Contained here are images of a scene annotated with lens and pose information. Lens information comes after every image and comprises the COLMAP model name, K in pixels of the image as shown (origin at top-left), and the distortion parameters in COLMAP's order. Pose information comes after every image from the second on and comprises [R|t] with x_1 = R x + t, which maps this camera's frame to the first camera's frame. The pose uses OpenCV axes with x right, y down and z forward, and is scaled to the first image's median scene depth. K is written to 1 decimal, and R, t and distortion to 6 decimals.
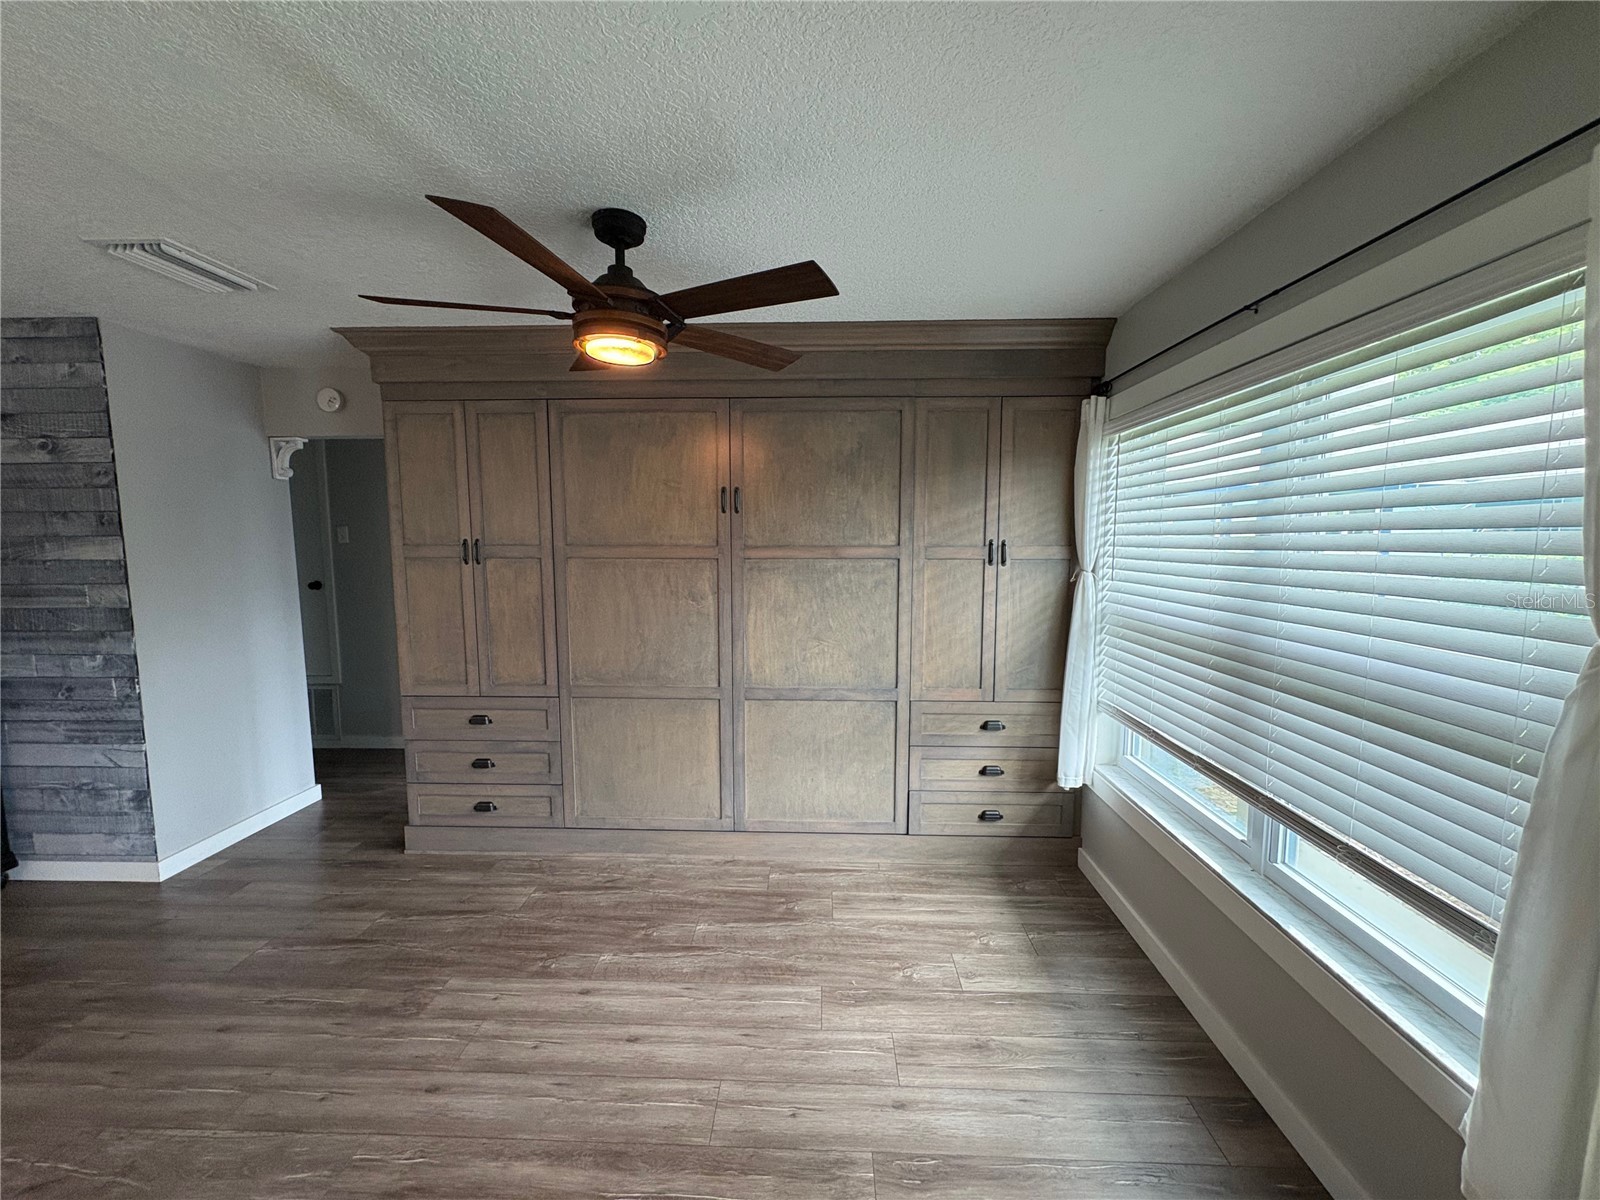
lens RADIAL K [[637.0, 0, 798.3], [0, 637.0, 600.8], [0, 0, 1]] dist [0.002980, 0.000031]
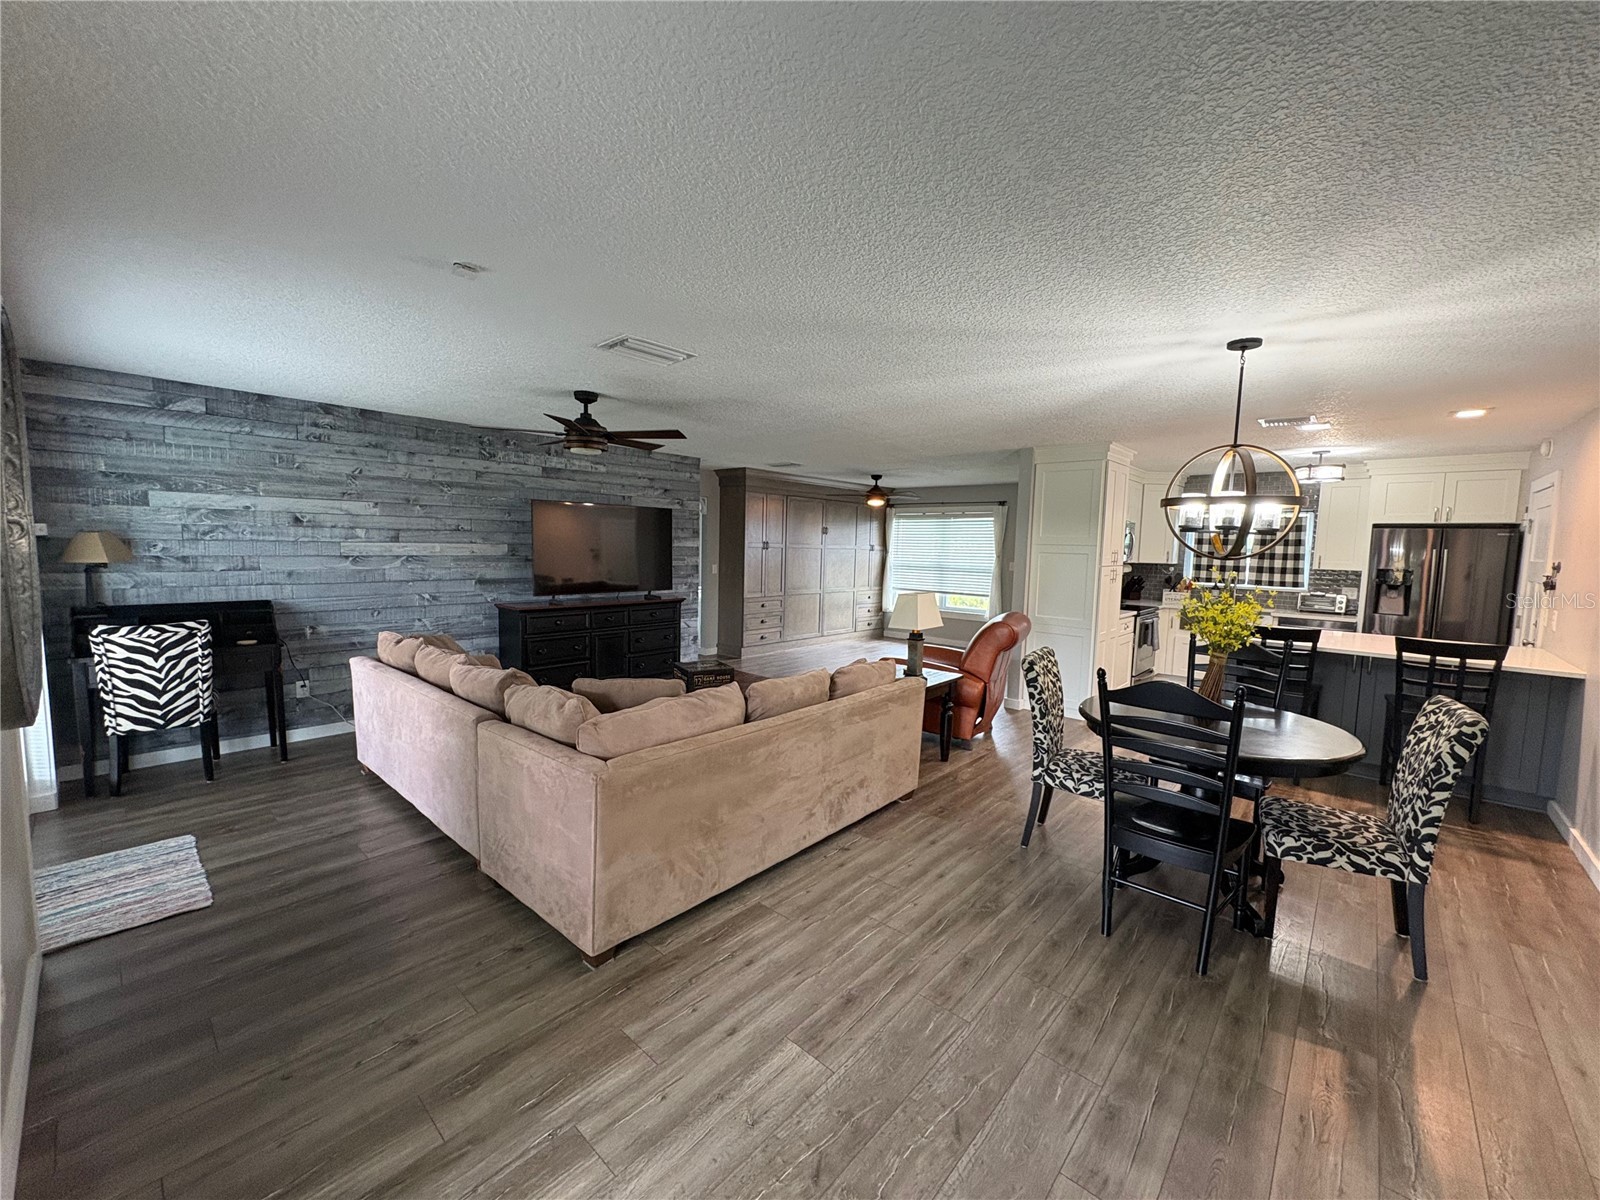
lens RADIAL K [[637.0, 0, 801.7], [0, 637.0, 595.0], [0, 0, 1]] dist [0.002980, 0.000031]
pose [[0.638006, -0.045322, 0.768696, -2.708849], [0.052235, 0.998514, 0.015518, 0.113202], [-0.768257, 0.030252, 0.639426, -0.978241]]
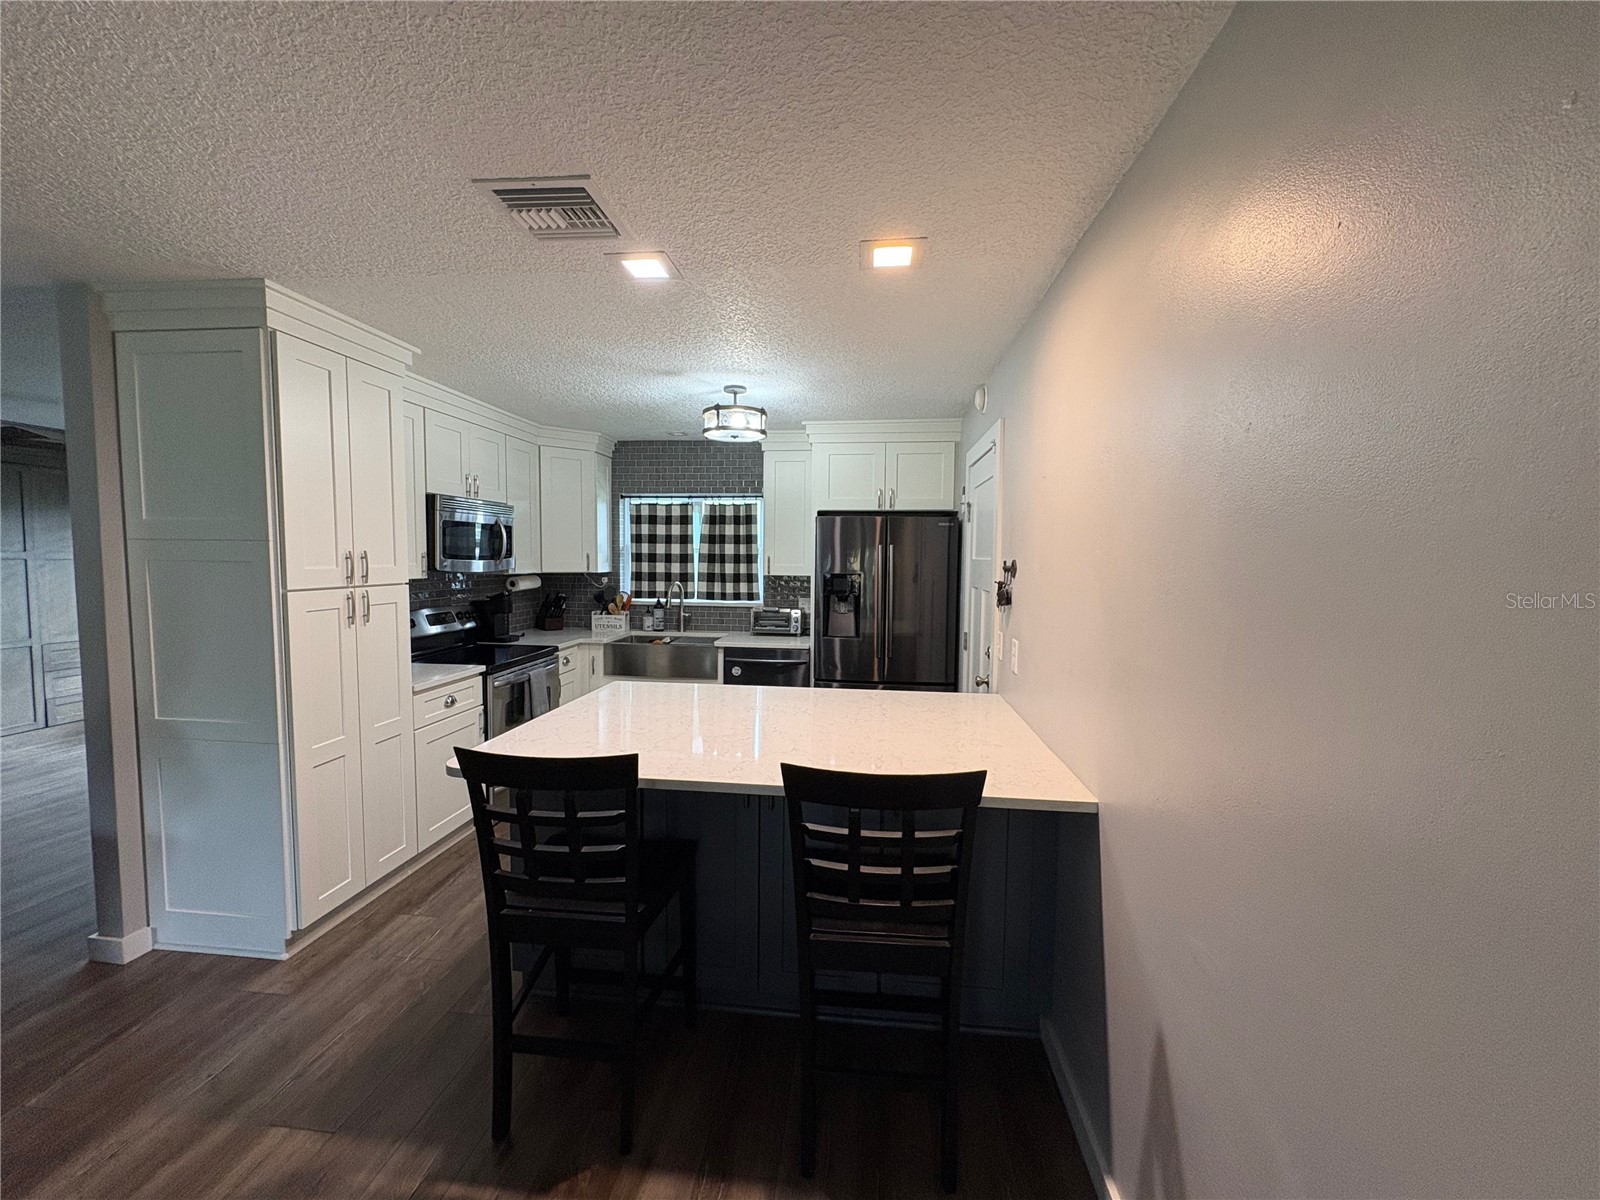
lens RADIAL K [[637.0, 0, 800.5], [0, 637.0, 598.7], [0, 0, 1]] dist [0.002980, 0.000031]
pose [[0.069153, -0.064029, 0.995549, -1.386089], [0.091459, 0.994142, 0.057586, 0.126240], [-0.993405, 0.087069, 0.074604, -1.140751]]
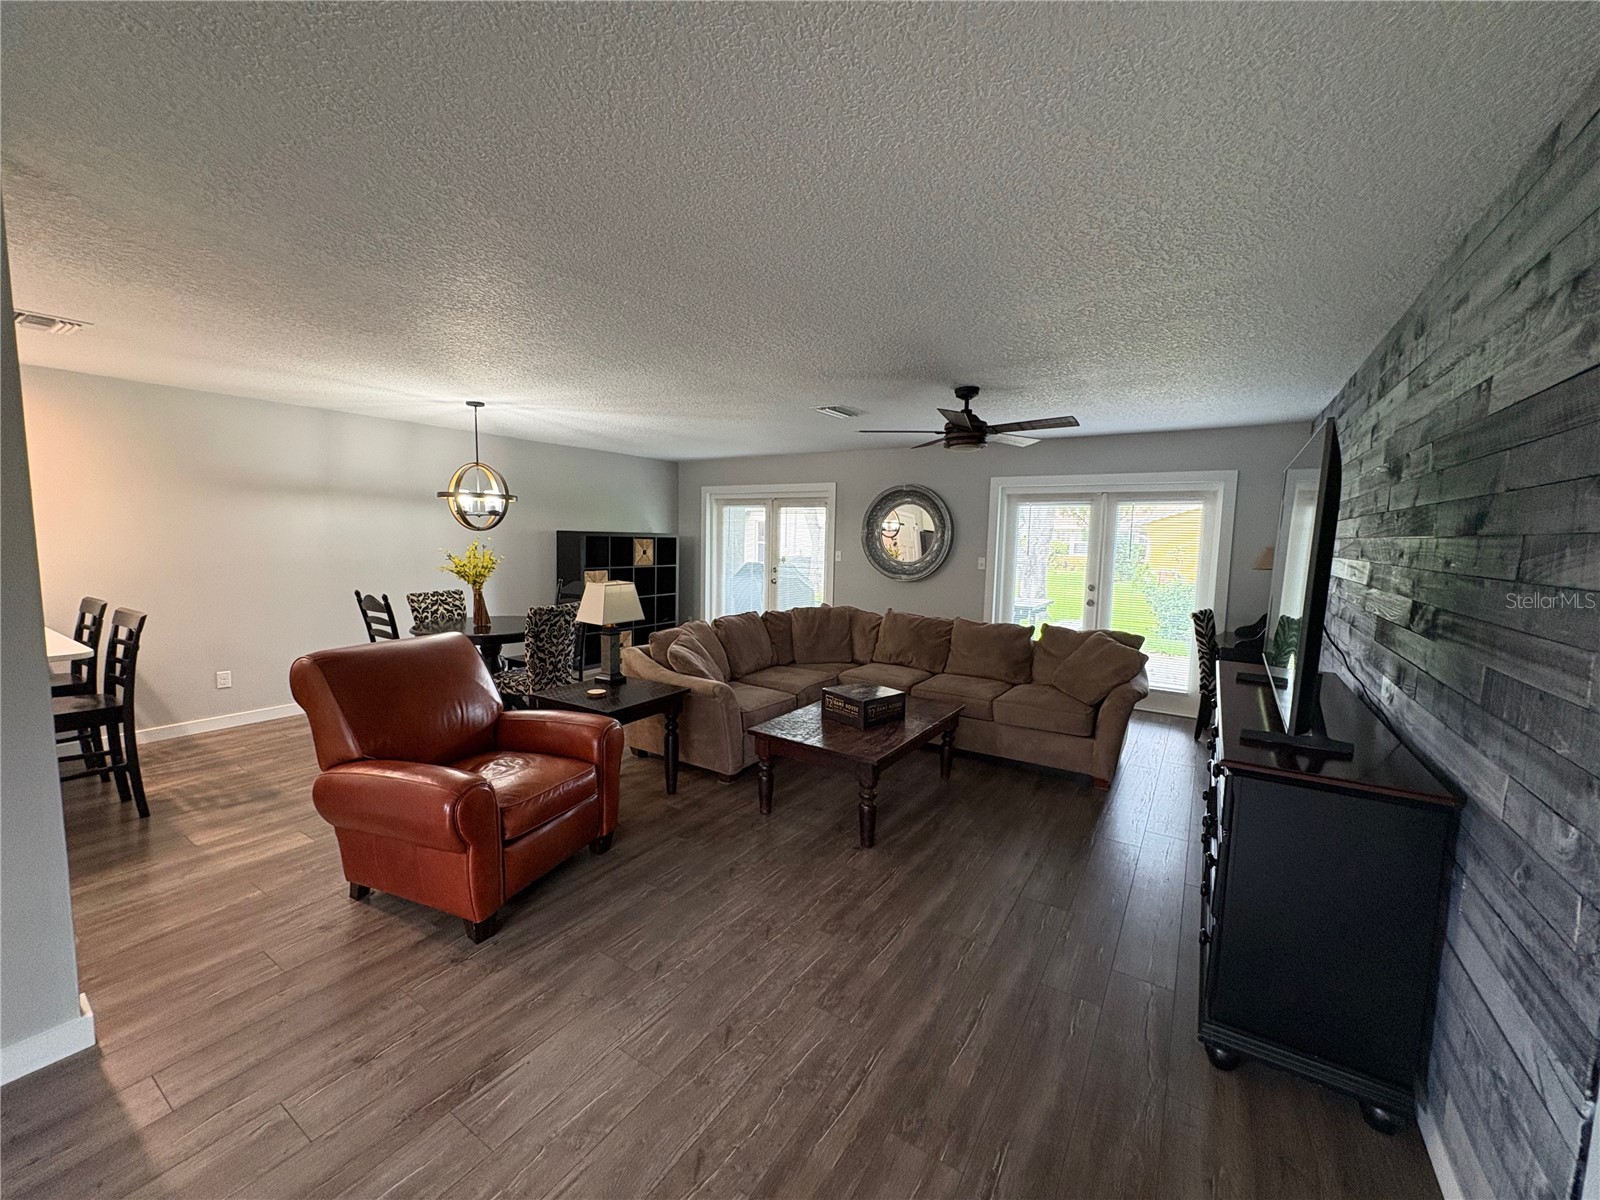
lens RADIAL K [[637.0, 0, 799.5], [0, 637.0, 598.0], [0, 0, 1]] dist [0.002980, 0.000031]
pose [[-0.511704, 0.079003, -0.855522, -0.496243], [-0.107329, 0.982085, 0.154886, -0.065380], [0.852432, 0.171078, -0.494057, 0.738210]]
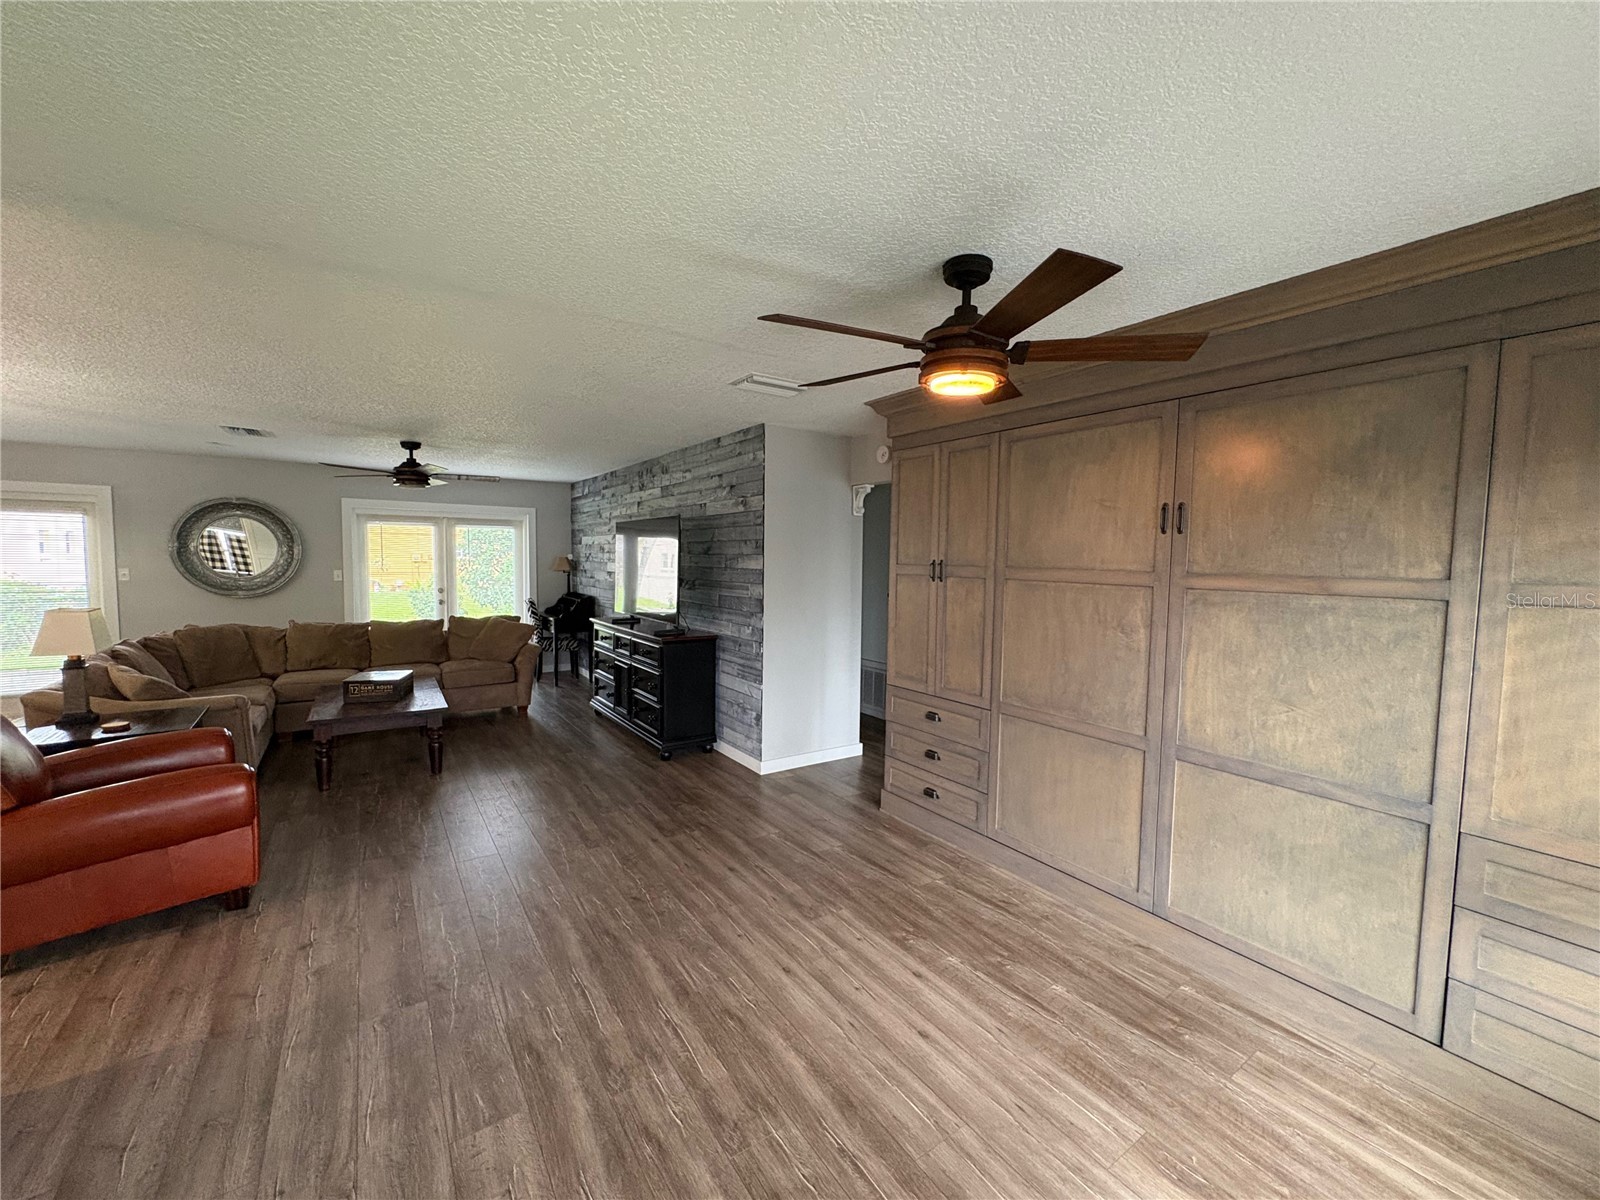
lens RADIAL K [[637.0, 0, 799.0], [0, 637.0, 600.2], [0, 0, 1]] dist [0.002980, 0.000031]
pose [[0.596342, 0.065928, -0.800018, 0.282475], [-0.099420, 0.995014, 0.007888, -0.007379], [0.796550, 0.074834, 0.599924, 0.106598]]
